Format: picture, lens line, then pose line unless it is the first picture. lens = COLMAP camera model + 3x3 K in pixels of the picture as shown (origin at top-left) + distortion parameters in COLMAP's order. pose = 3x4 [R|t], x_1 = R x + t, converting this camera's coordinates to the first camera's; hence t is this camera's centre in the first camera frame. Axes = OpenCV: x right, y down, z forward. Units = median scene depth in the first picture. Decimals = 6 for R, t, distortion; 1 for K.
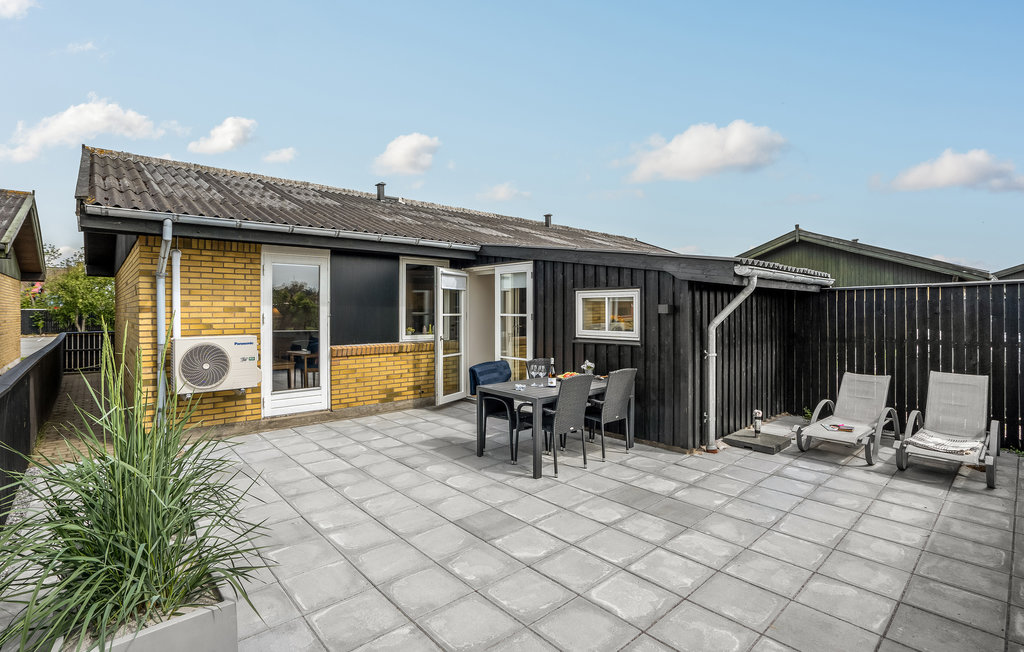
lens RADIAL K [[470.3, 0, 517.1], [0, 470.3, 270.8], [0, 0, 1]] dist [-0.044401, 0.018690]
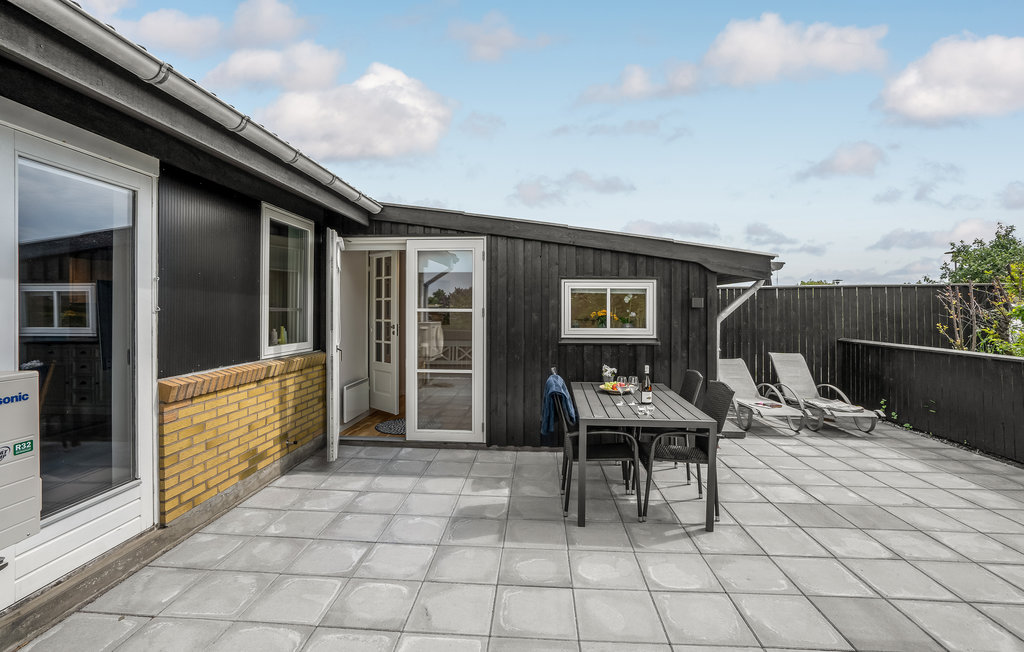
lens RADIAL K [[470.3, 0, 530.0], [0, 470.3, 280.5], [0, 0, 1]] dist [-0.044401, 0.018690]
pose [[0.727780, 0.042621, 0.684485, -0.510951], [-0.060154, 0.998187, 0.001804, 0.051828], [-0.683168, -0.042487, 0.729025, 0.513100]]
